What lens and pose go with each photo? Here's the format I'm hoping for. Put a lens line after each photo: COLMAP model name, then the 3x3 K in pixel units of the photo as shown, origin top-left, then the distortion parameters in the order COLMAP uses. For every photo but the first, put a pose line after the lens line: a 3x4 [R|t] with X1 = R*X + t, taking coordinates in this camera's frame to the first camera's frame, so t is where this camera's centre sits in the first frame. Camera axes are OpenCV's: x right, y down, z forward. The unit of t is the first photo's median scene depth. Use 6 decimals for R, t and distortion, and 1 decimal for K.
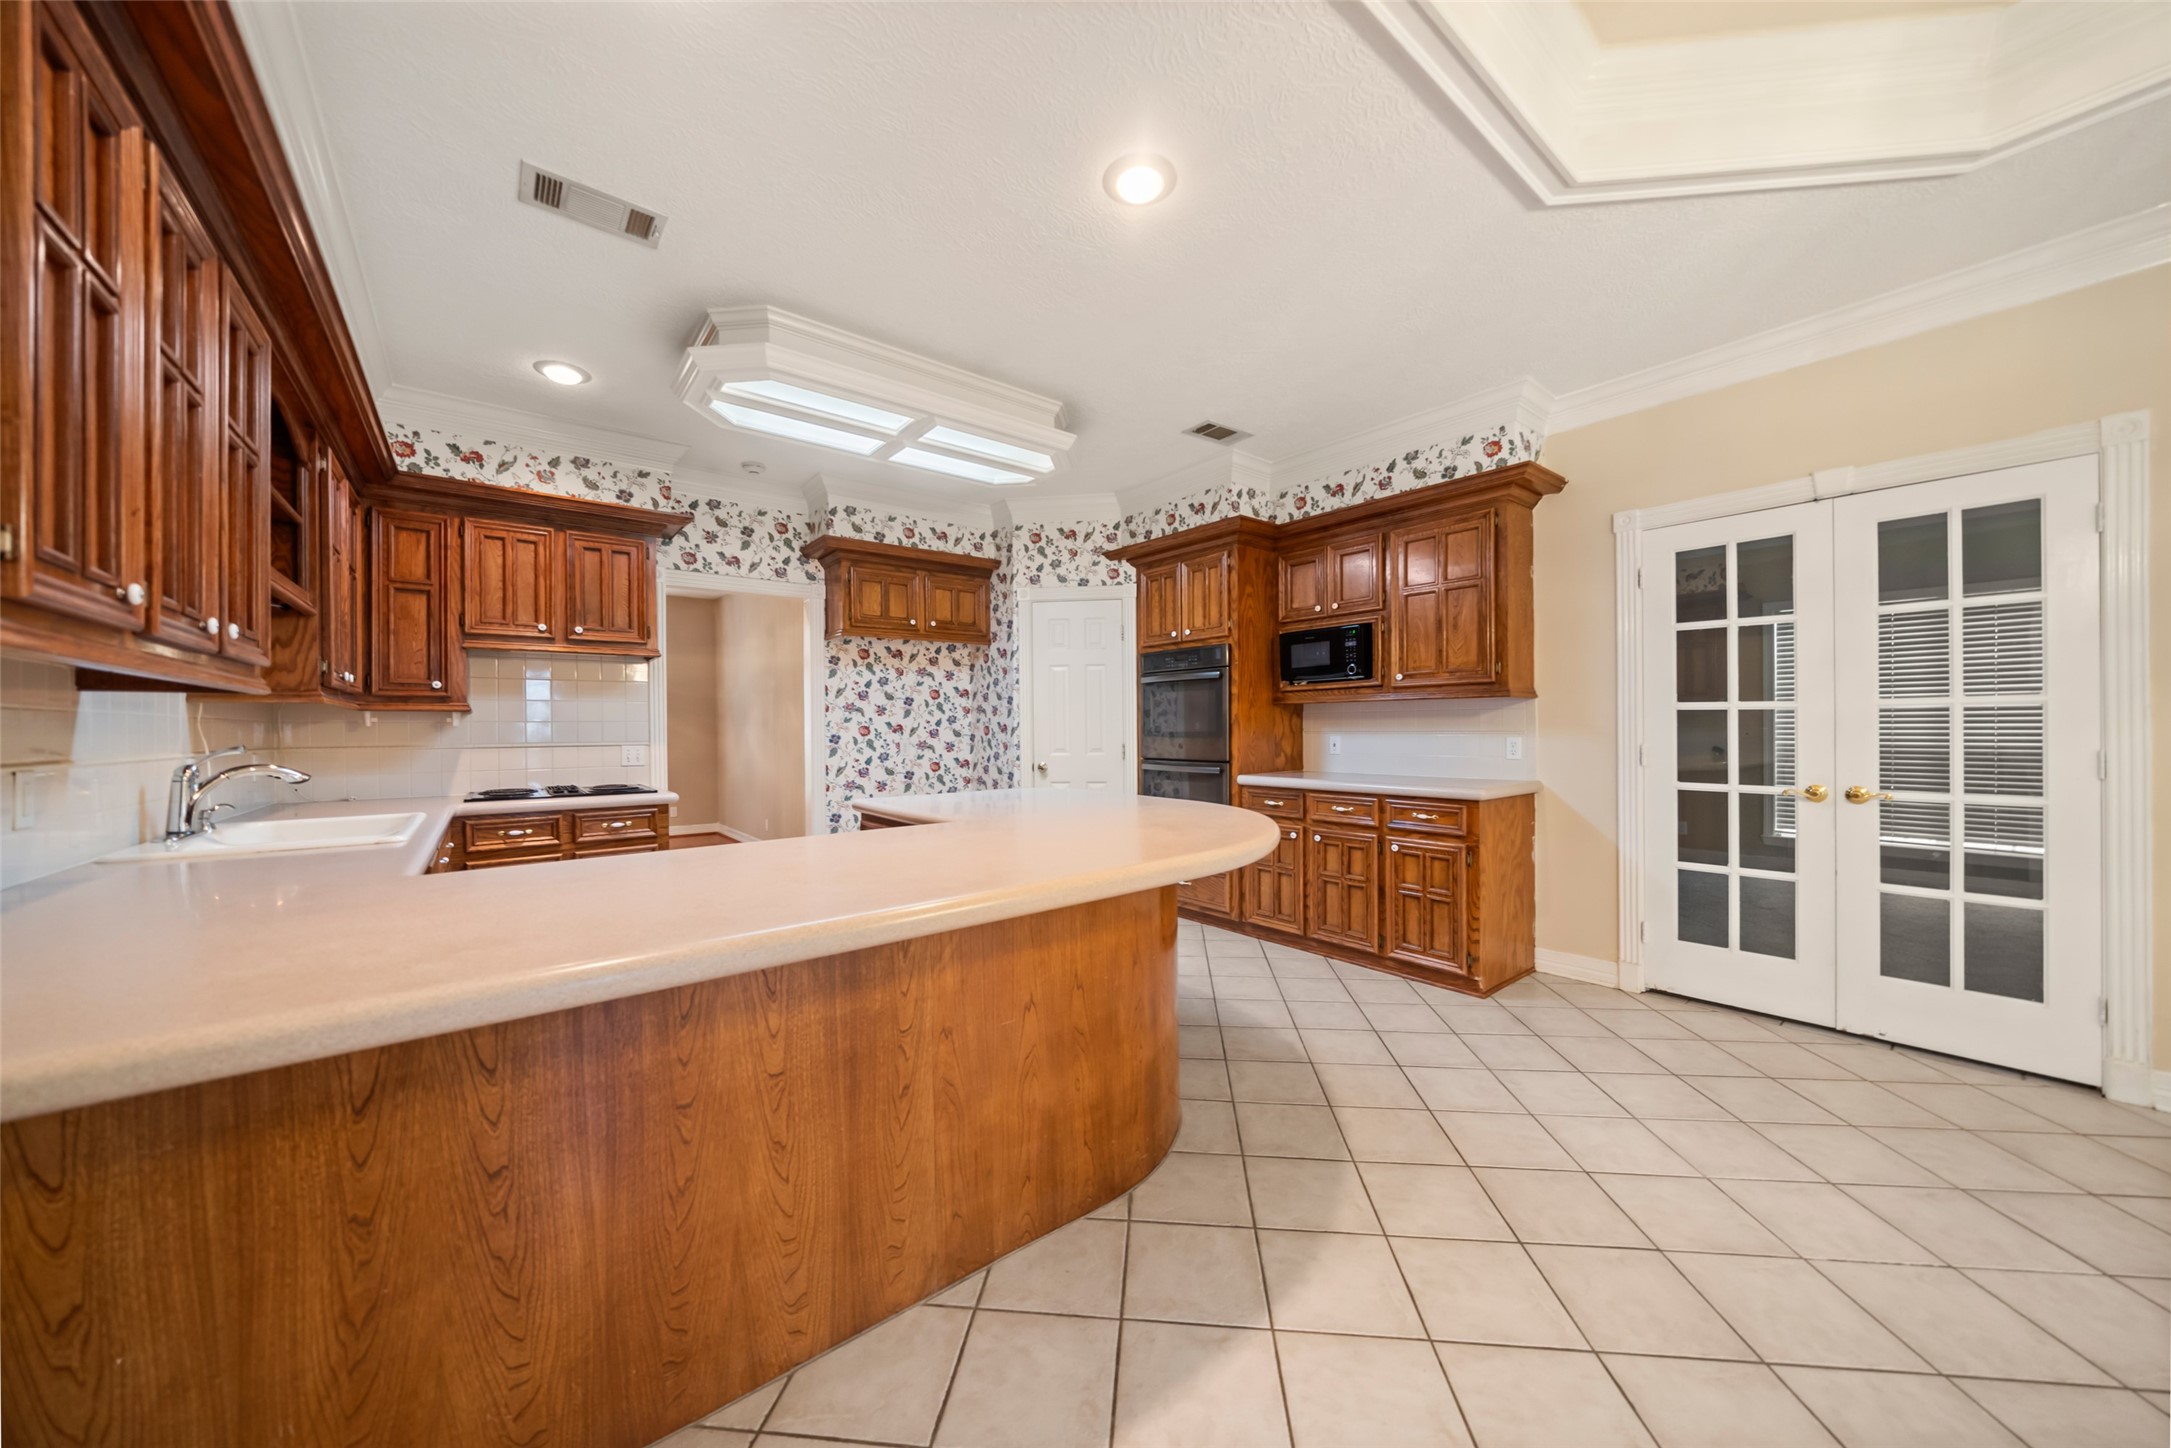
lens RADIAL K [[741.6, 0, 1089.4], [0, 741.6, 726.4], [0, 0, 1]] dist [-0.006112, -0.000081]
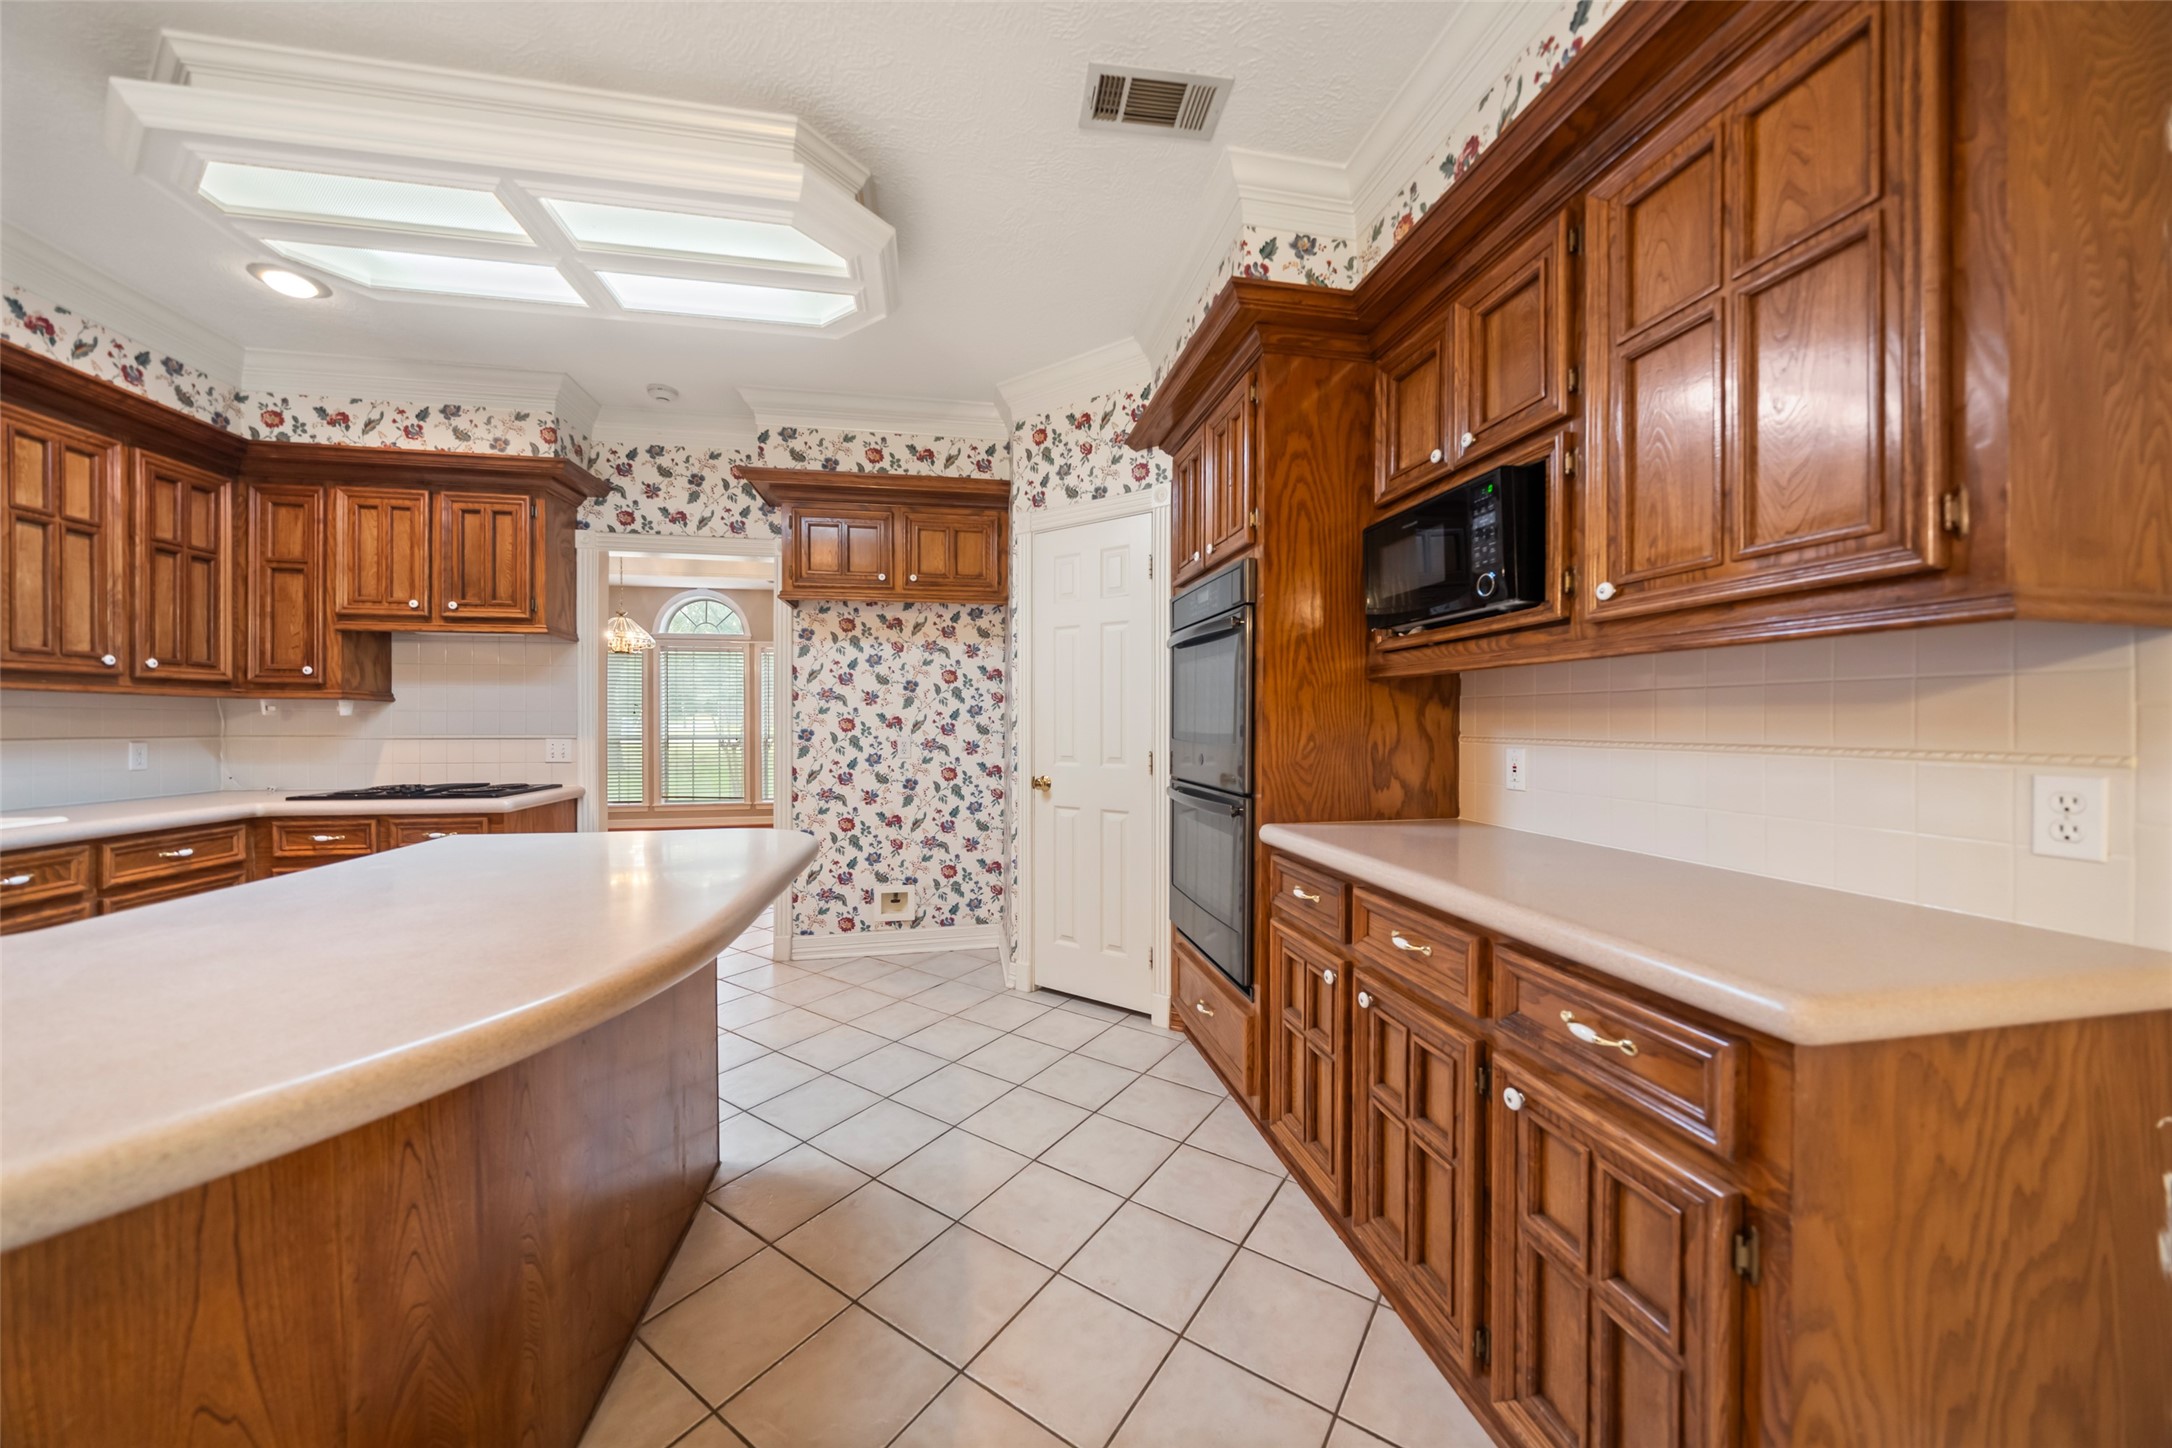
lens RADIAL K [[741.9, 0, 1088.3], [0, 741.9, 723.8], [0, 0, 1]] dist [-0.006112, -0.000081]
pose [[0.883141, 0.010579, -0.468989, 0.380830], [-0.007732, 0.999938, 0.007997, -0.004339], [0.469044, -0.003437, 0.883168, 0.593211]]
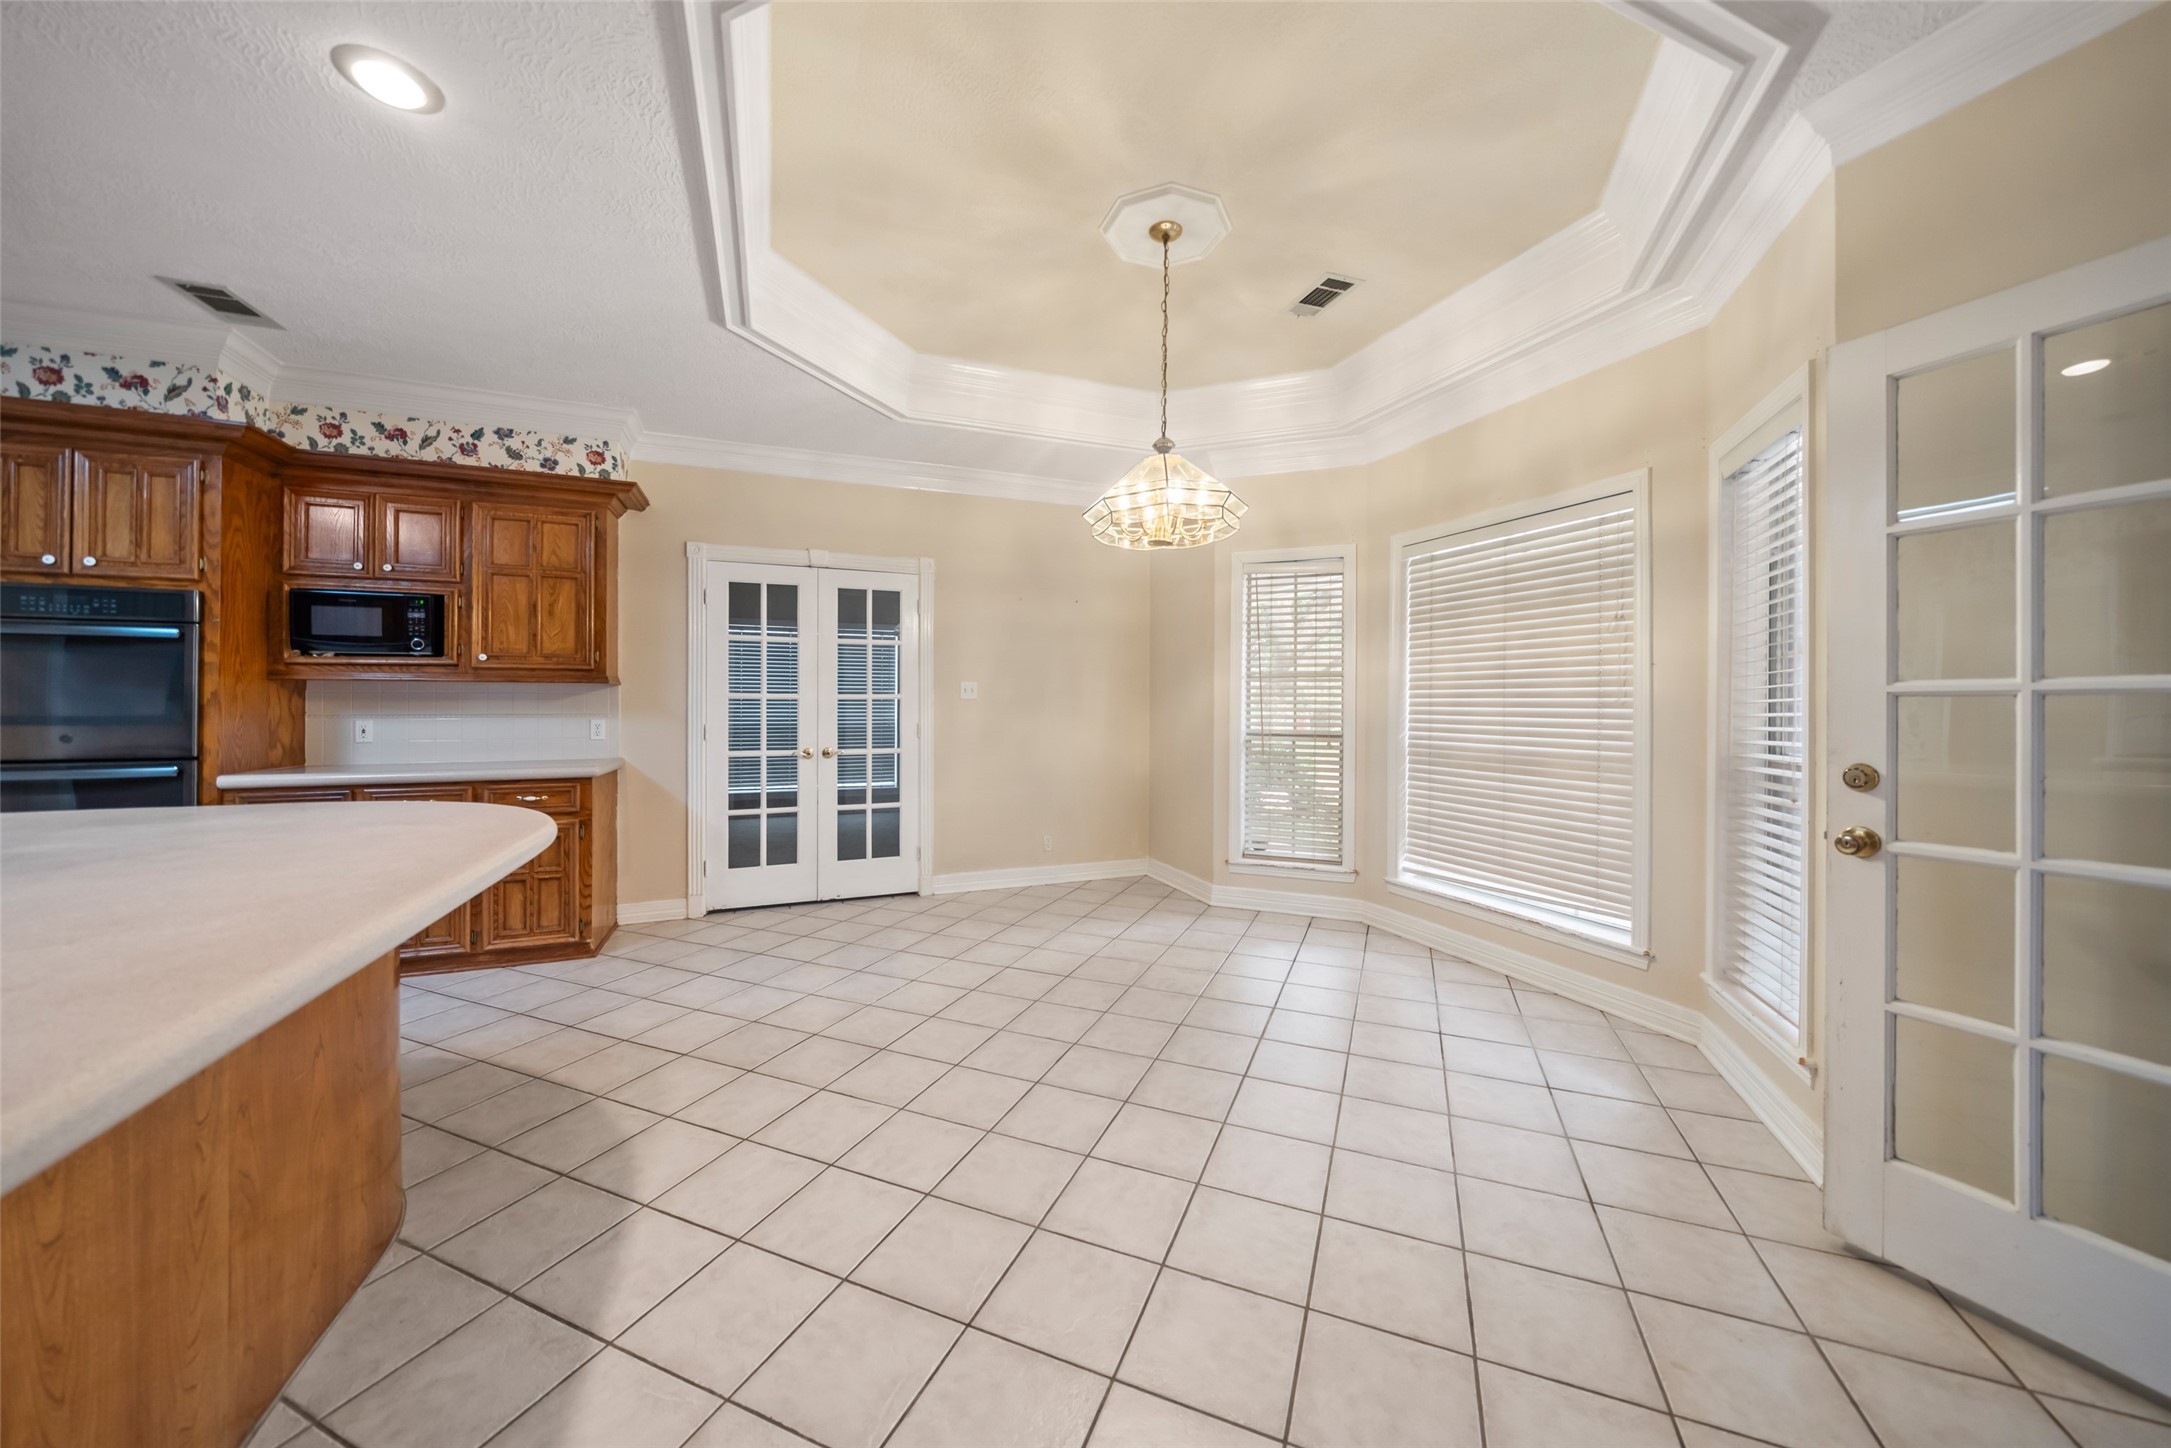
lens RADIAL K [[741.6, 0, 1083.9], [0, 741.6, 701.3], [0, 0, 1]] dist [-0.006112, -0.000081]
pose [[0.294535, 0.016302, 0.955502, -0.270043], [-0.003741, 0.999867, -0.015905, 0.001789], [-0.955633, 0.001110, 0.294556, -0.017821]]
